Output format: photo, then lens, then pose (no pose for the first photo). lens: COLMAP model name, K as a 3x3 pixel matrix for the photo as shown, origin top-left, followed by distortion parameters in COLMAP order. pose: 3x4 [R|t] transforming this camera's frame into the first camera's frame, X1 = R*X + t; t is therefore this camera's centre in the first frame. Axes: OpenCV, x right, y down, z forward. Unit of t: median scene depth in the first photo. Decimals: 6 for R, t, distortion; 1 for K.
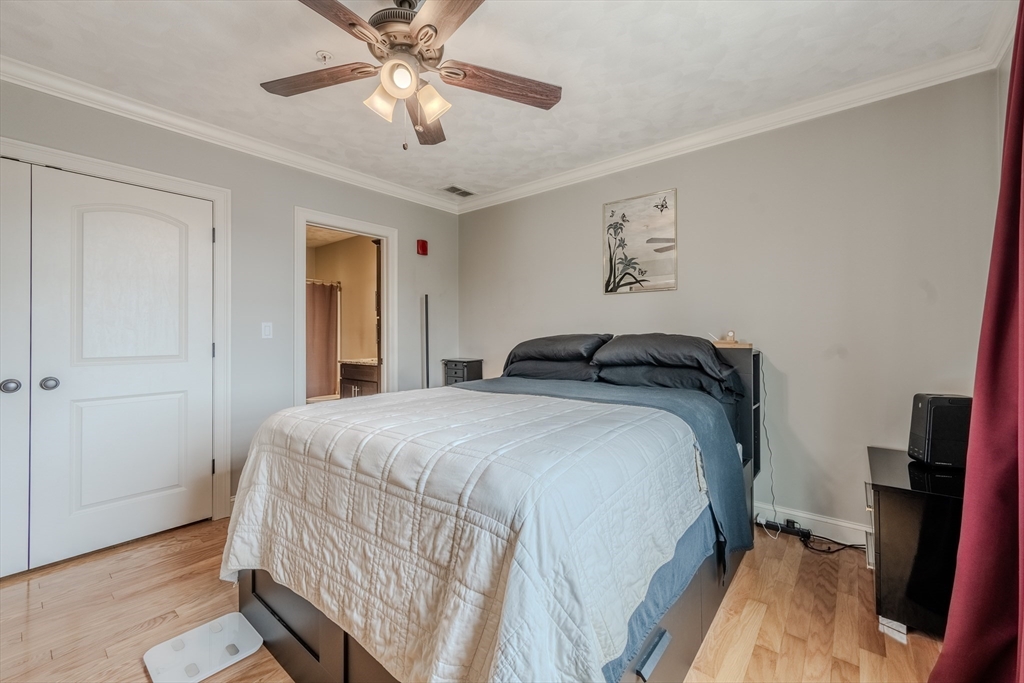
lens RADIAL K [[409.5, 0, 512.0], [0, 409.5, 341.5], [0, 0, 1]] dist [-0.000550, 0.000002]
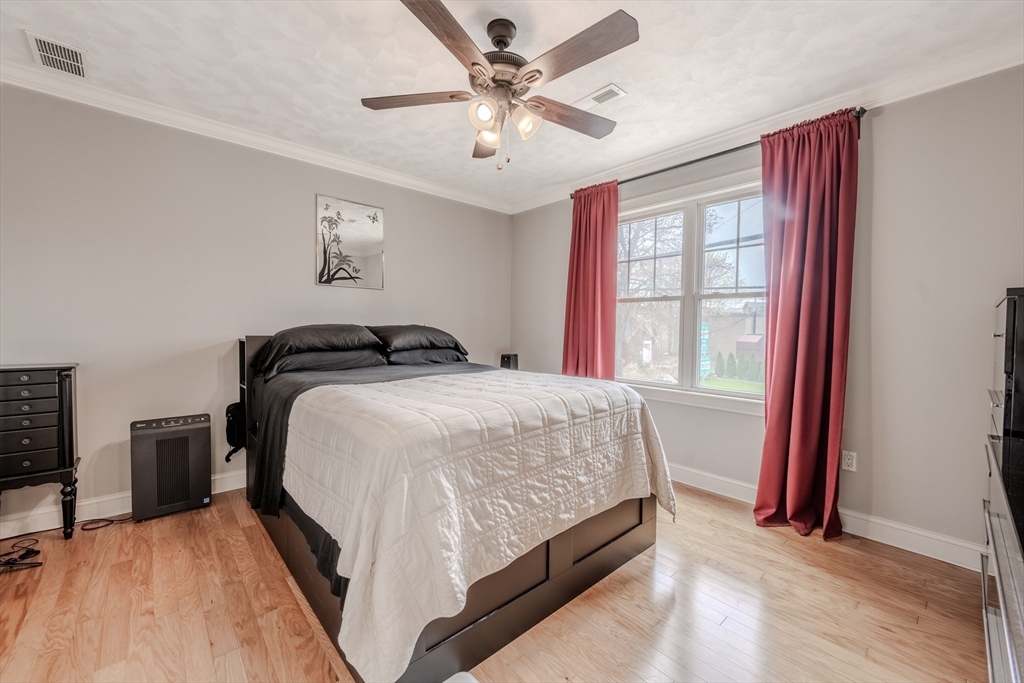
lens RADIAL K [[409.5, 0, 512.0], [0, 409.5, 341.5], [0, 0, 1]] dist [-0.000550, 0.000002]
pose [[0.156171, -0.028201, 0.987327, -0.748595], [0.005836, 0.999601, 0.027628, -0.000179], [-0.987713, 0.001447, 0.156273, 0.399247]]
